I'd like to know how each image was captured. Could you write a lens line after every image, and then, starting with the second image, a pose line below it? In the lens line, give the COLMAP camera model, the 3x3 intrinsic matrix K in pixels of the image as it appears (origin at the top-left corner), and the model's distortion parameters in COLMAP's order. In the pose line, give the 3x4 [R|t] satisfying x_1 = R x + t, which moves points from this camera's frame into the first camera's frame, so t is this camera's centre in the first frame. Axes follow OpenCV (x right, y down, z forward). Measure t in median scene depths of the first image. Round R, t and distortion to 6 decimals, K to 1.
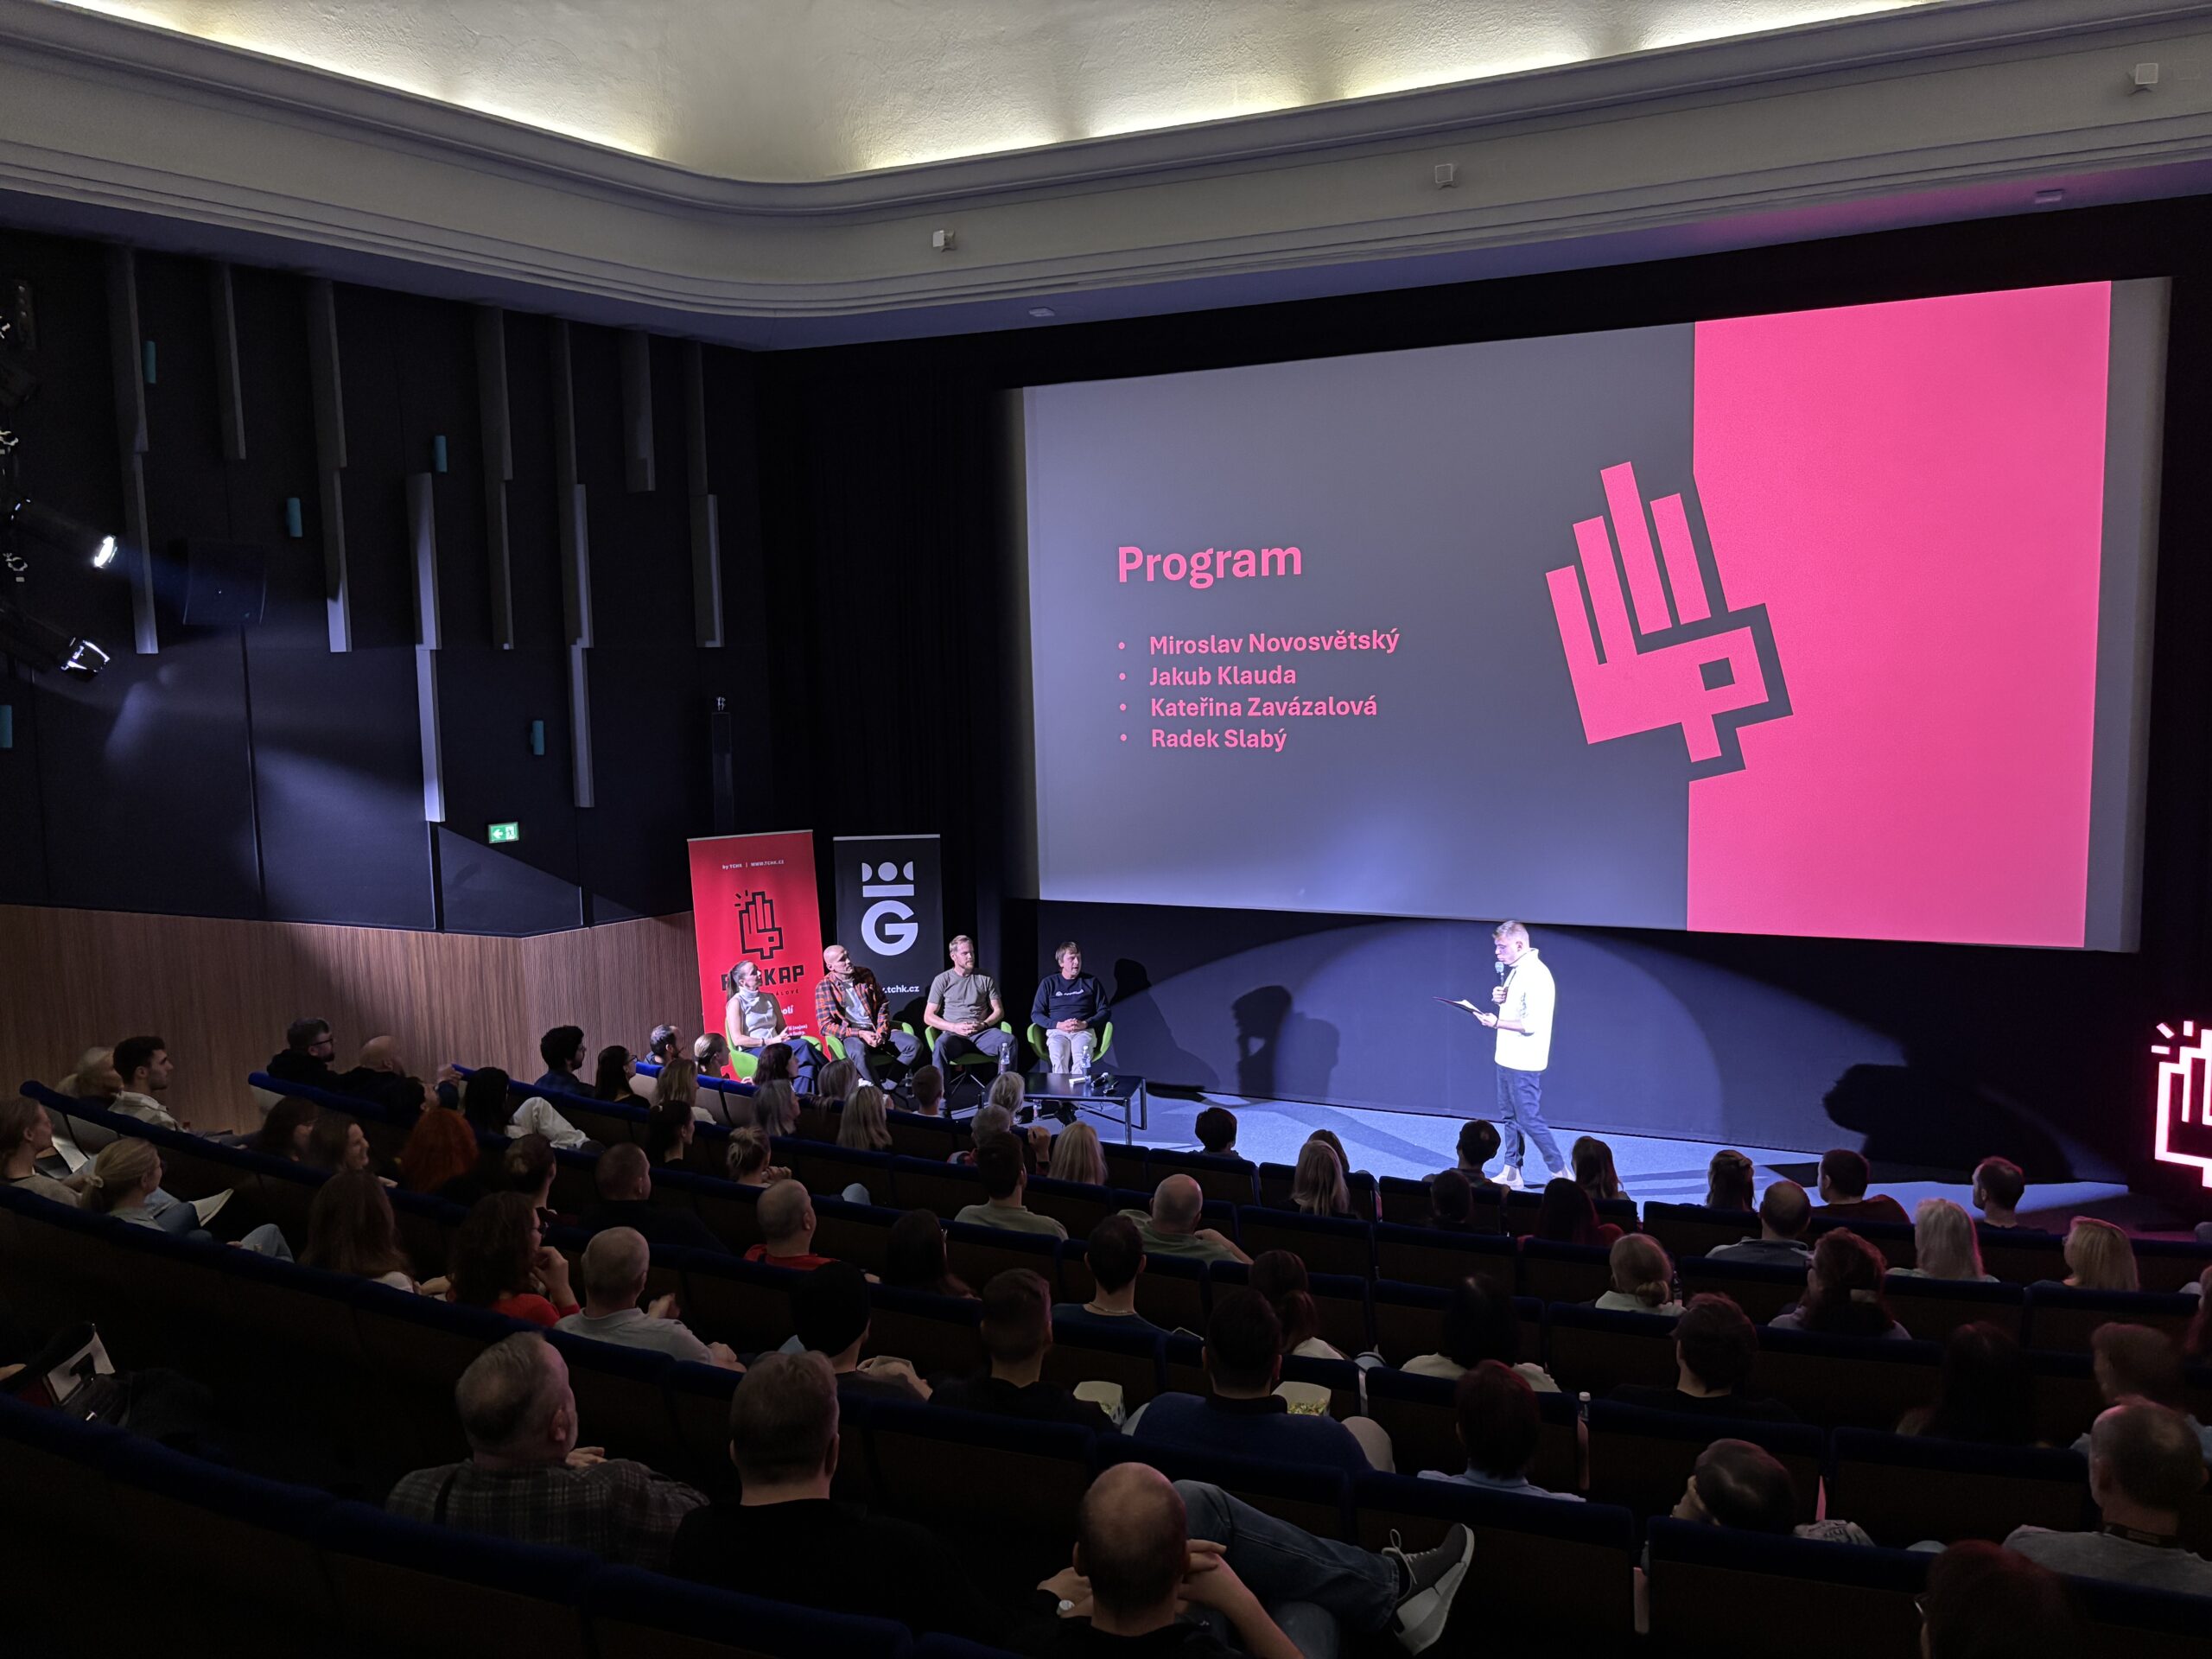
lens RADIAL K [[1639.1, 0, 1107.0], [0, 1639.1, 820.2], [0, 0, 1]] dist [0.007307, -0.020378]
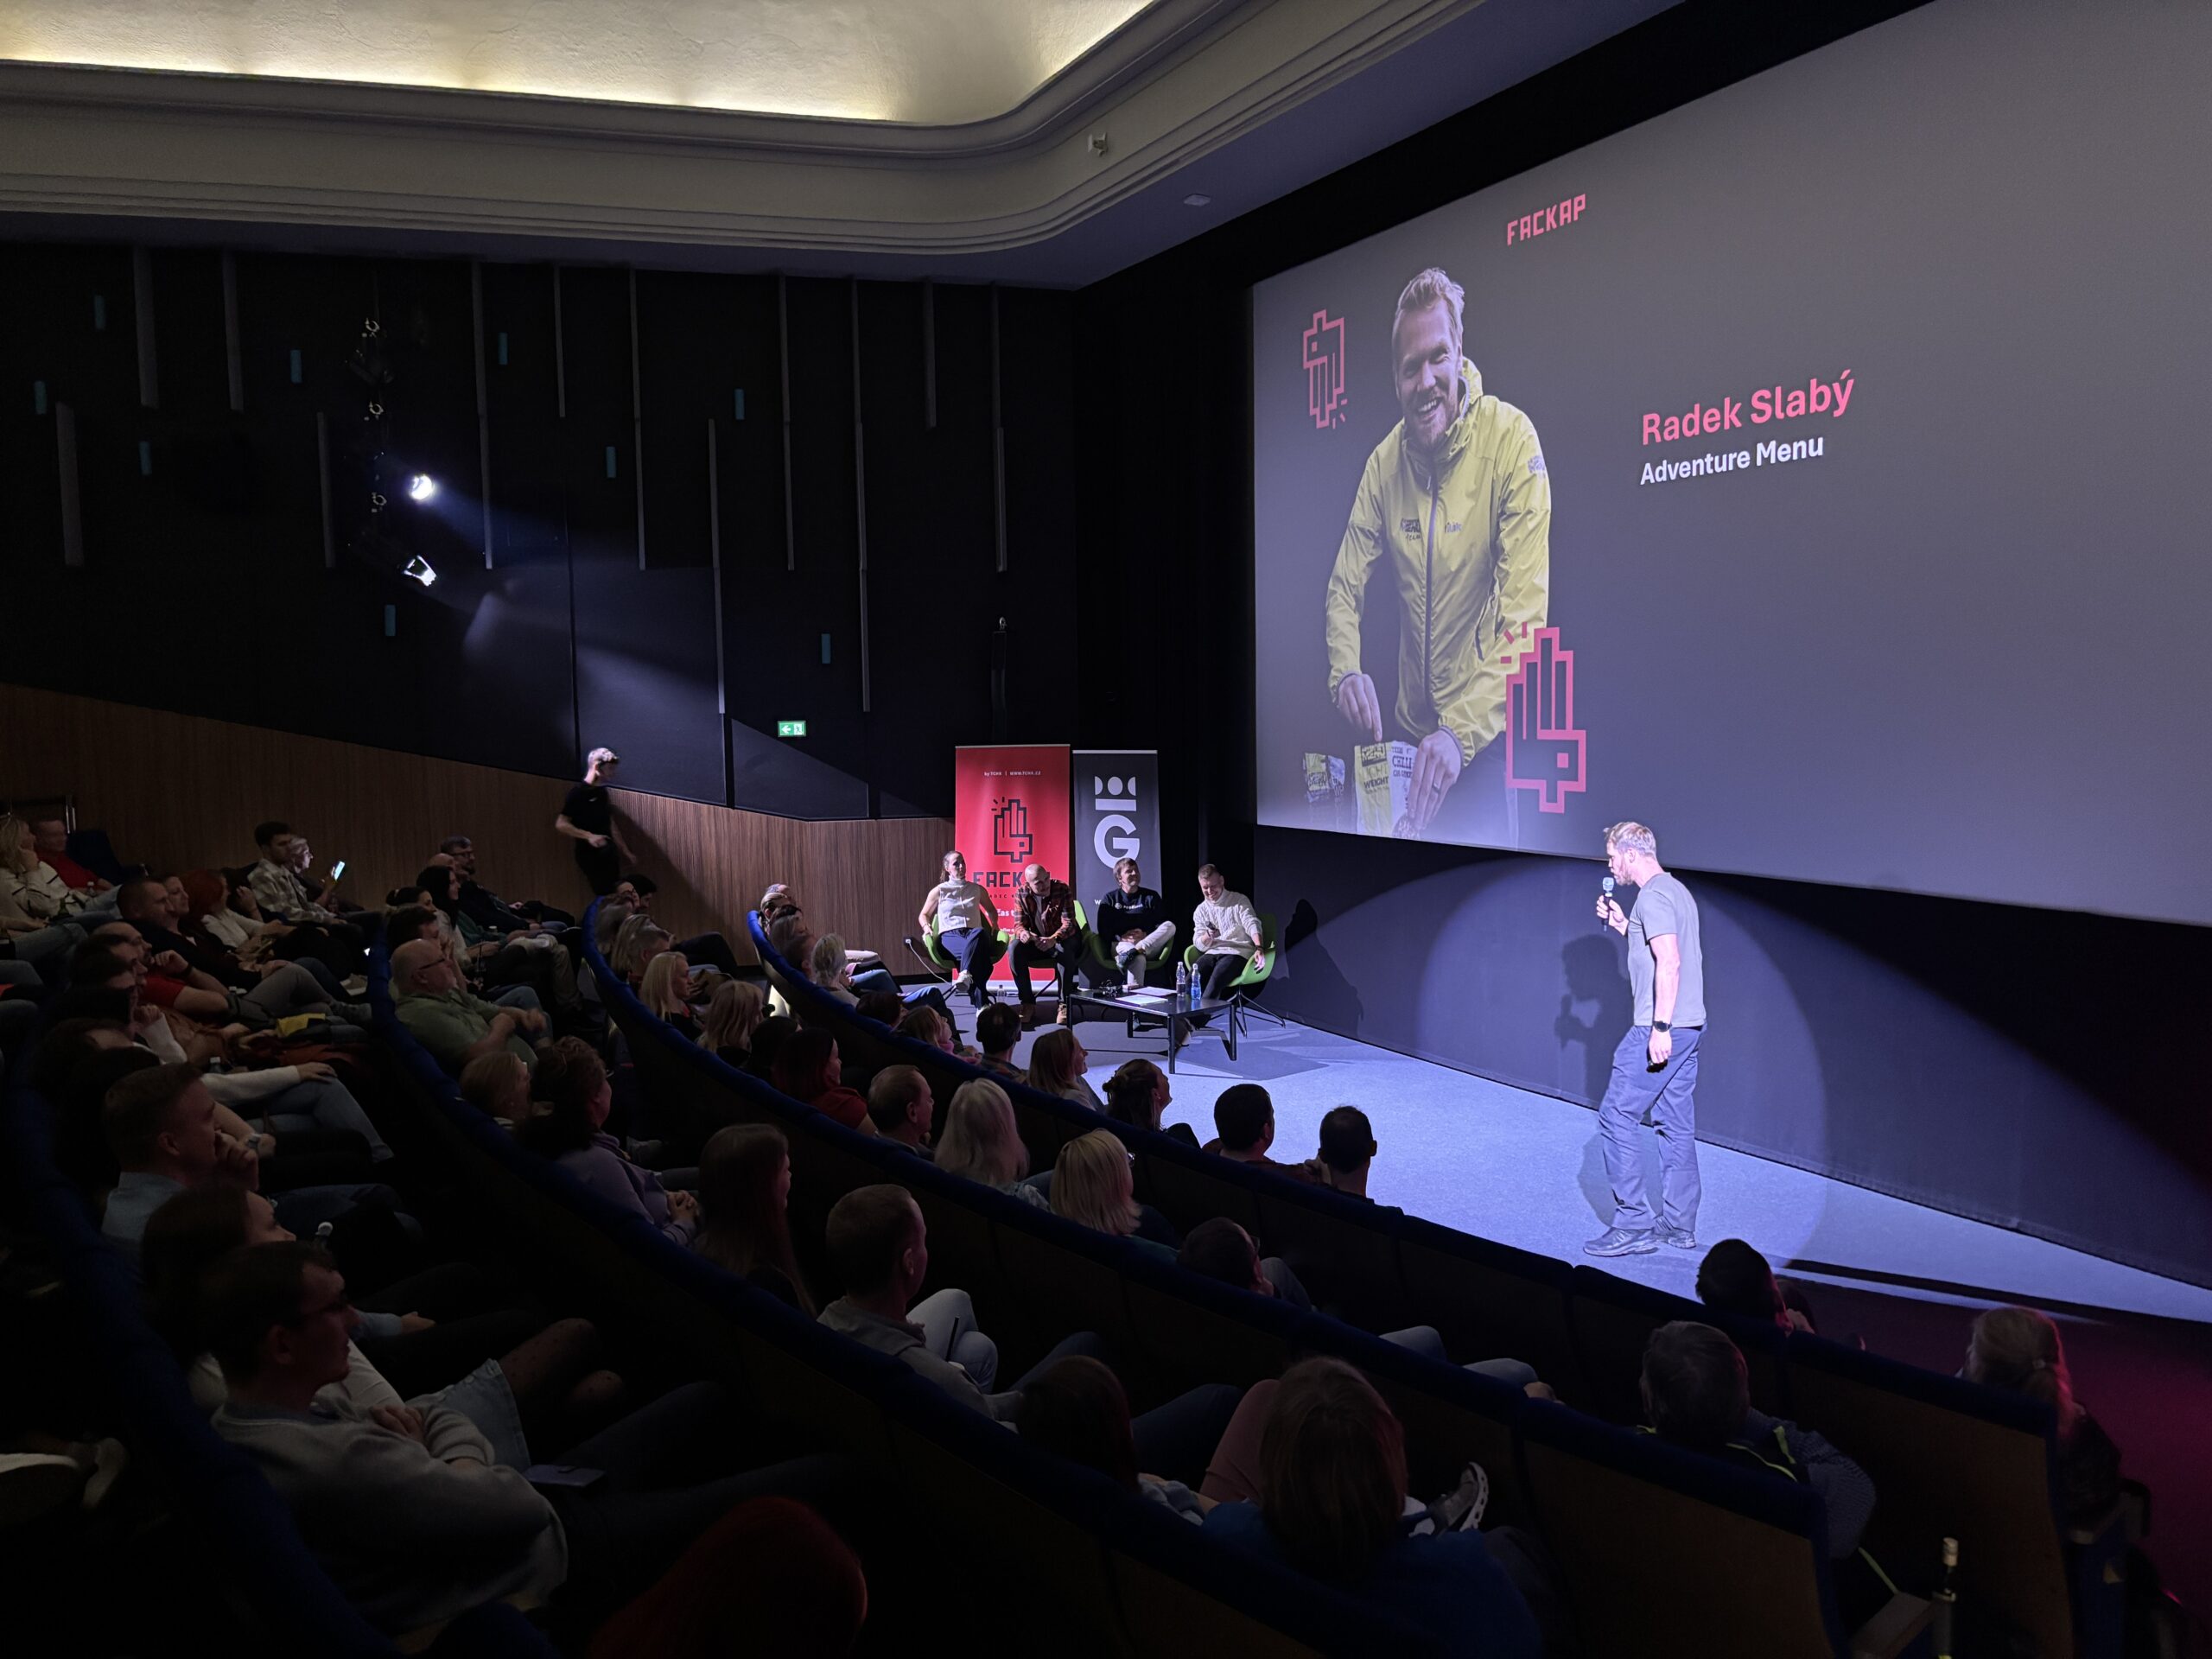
lens RADIAL K [[1639.1, 0, 1099.2], [0, 1639.1, 837.0], [0, 0, 1]] dist [0.007307, -0.020378]
pose [[0.793198, 0.059547, -0.606046, 0.497876], [-0.063206, 0.997883, 0.015323, 0.050589], [0.605675, 0.026151, 0.795282, 0.197778]]
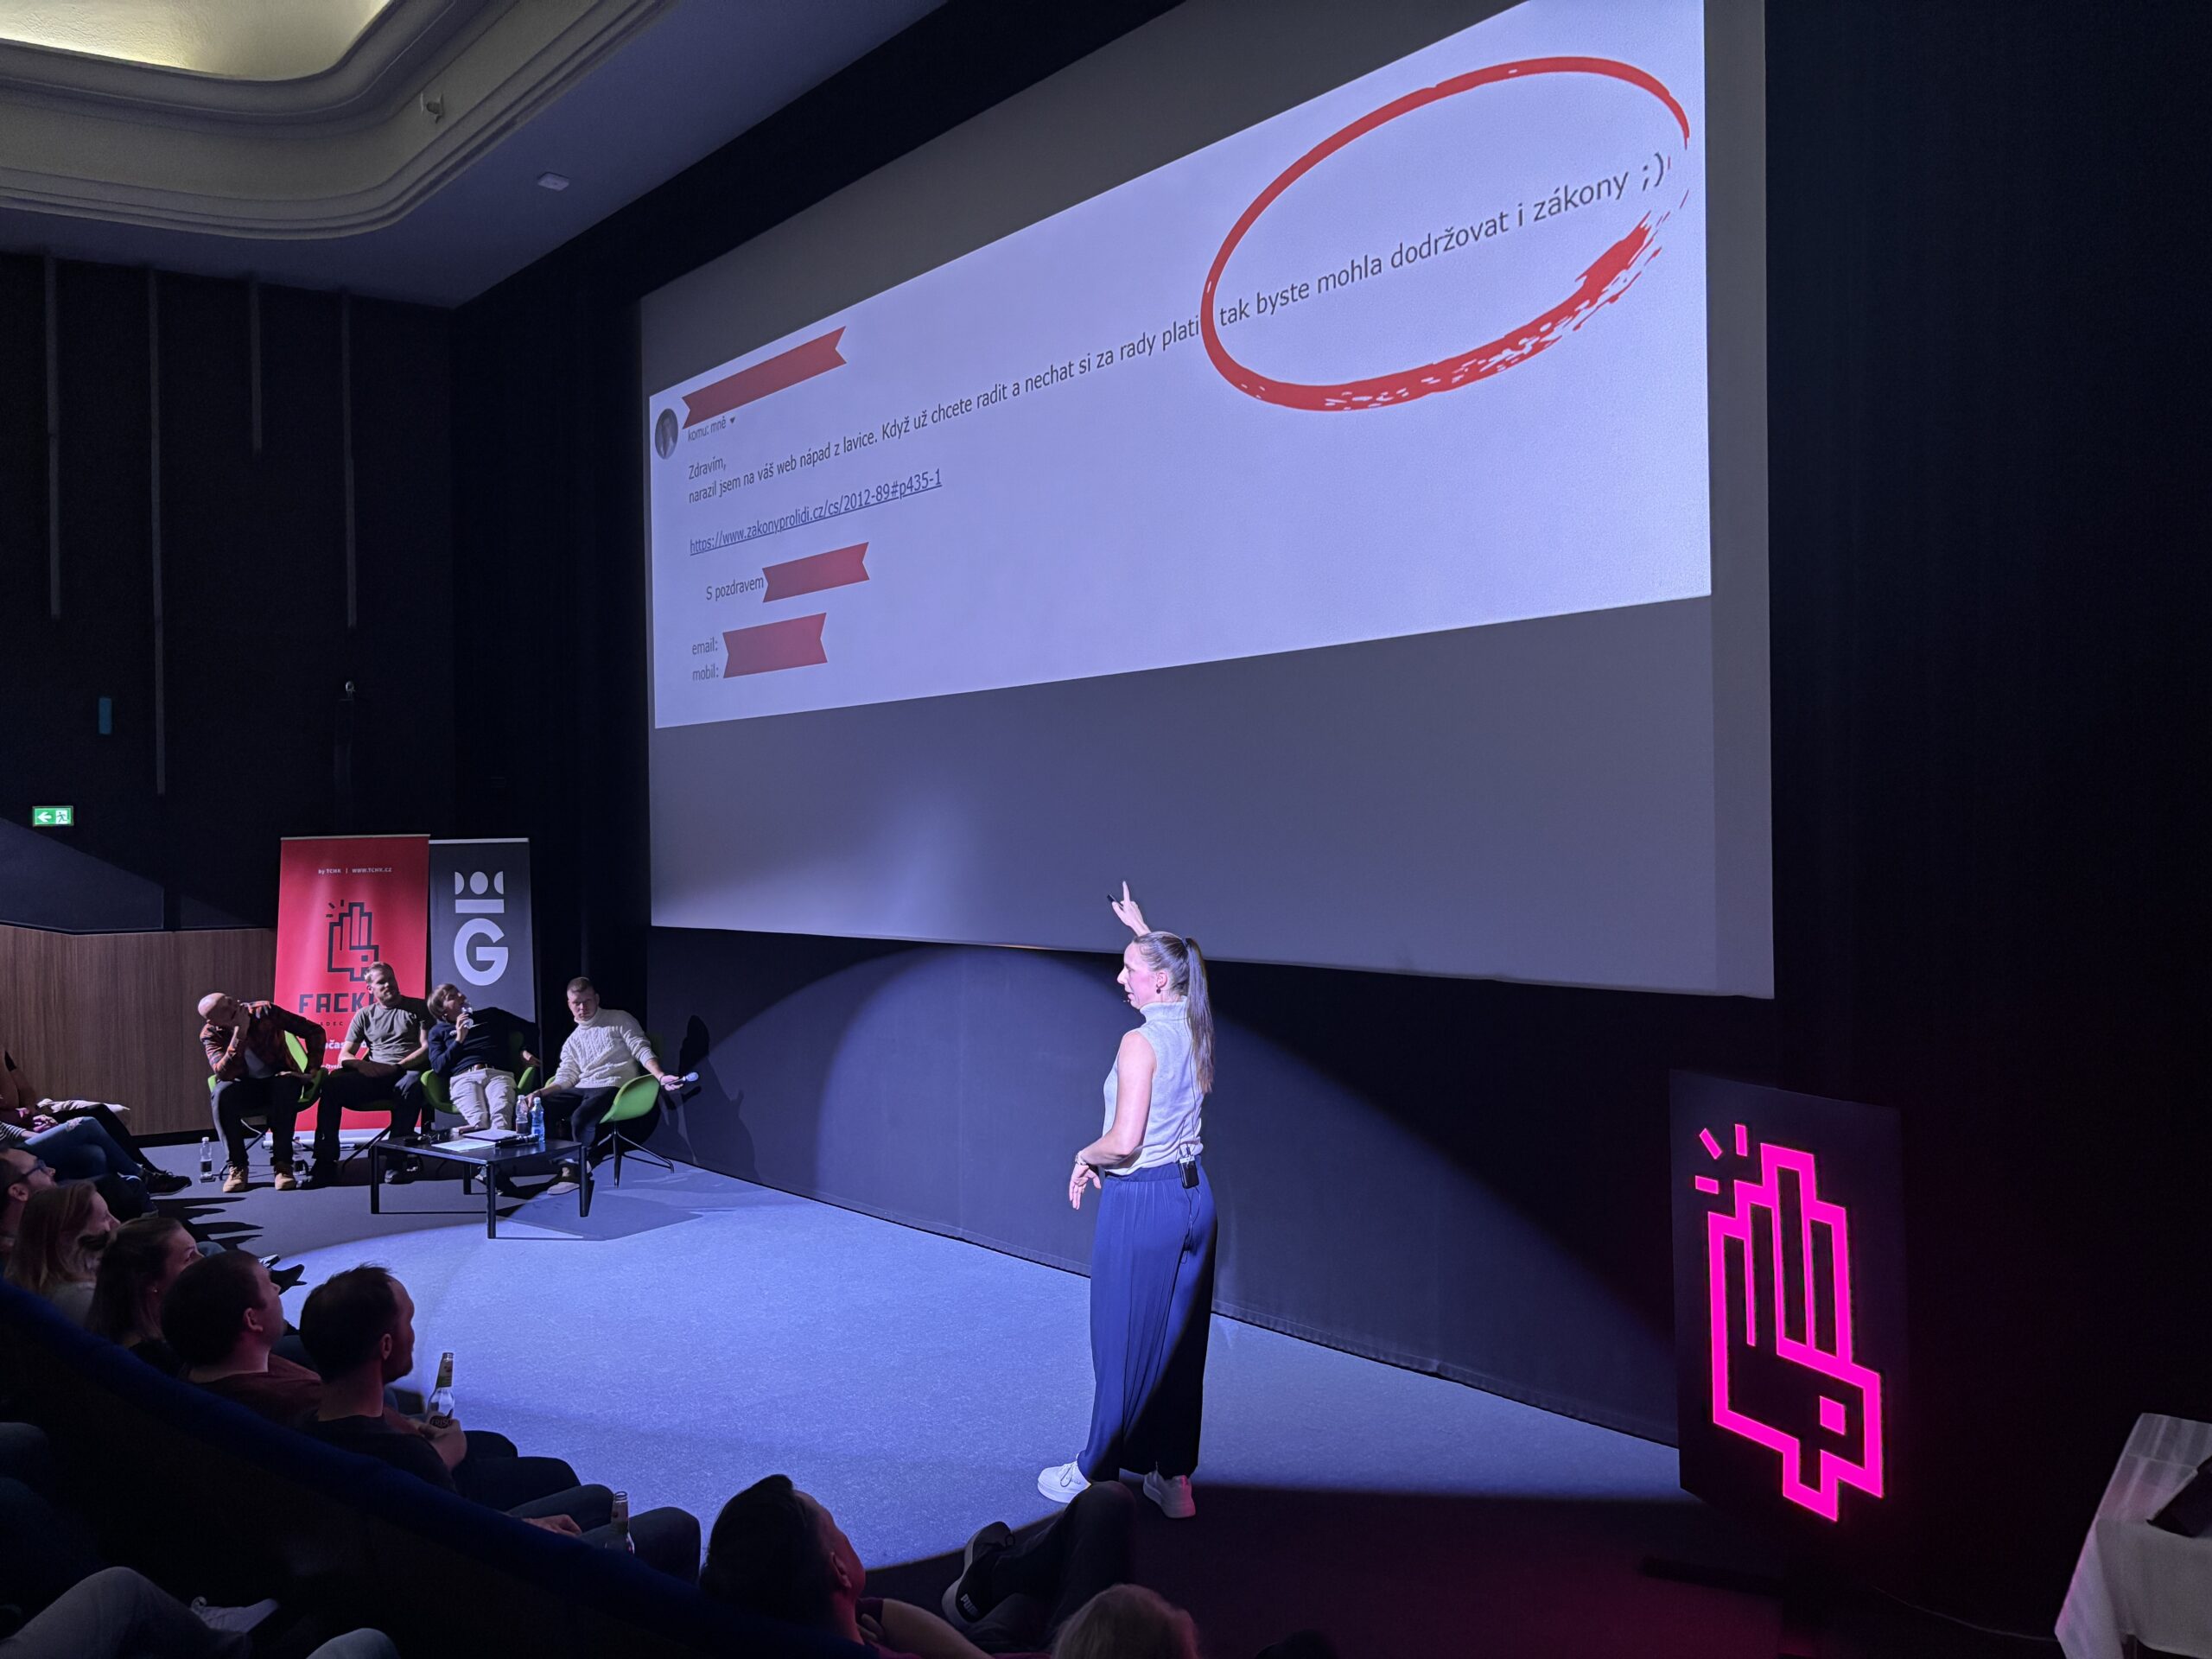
lens RADIAL K [[1639.1, 0, 1122.6], [0, 1639.1, 813.1], [0, 0, 1]] dist [0.007307, -0.020378]
pose [[0.924616, 0.002812, -0.380890, 0.508798], [-0.042870, 0.994387, -0.096728, 0.065794], [0.378480, 0.105765, 0.919547, 0.371928]]
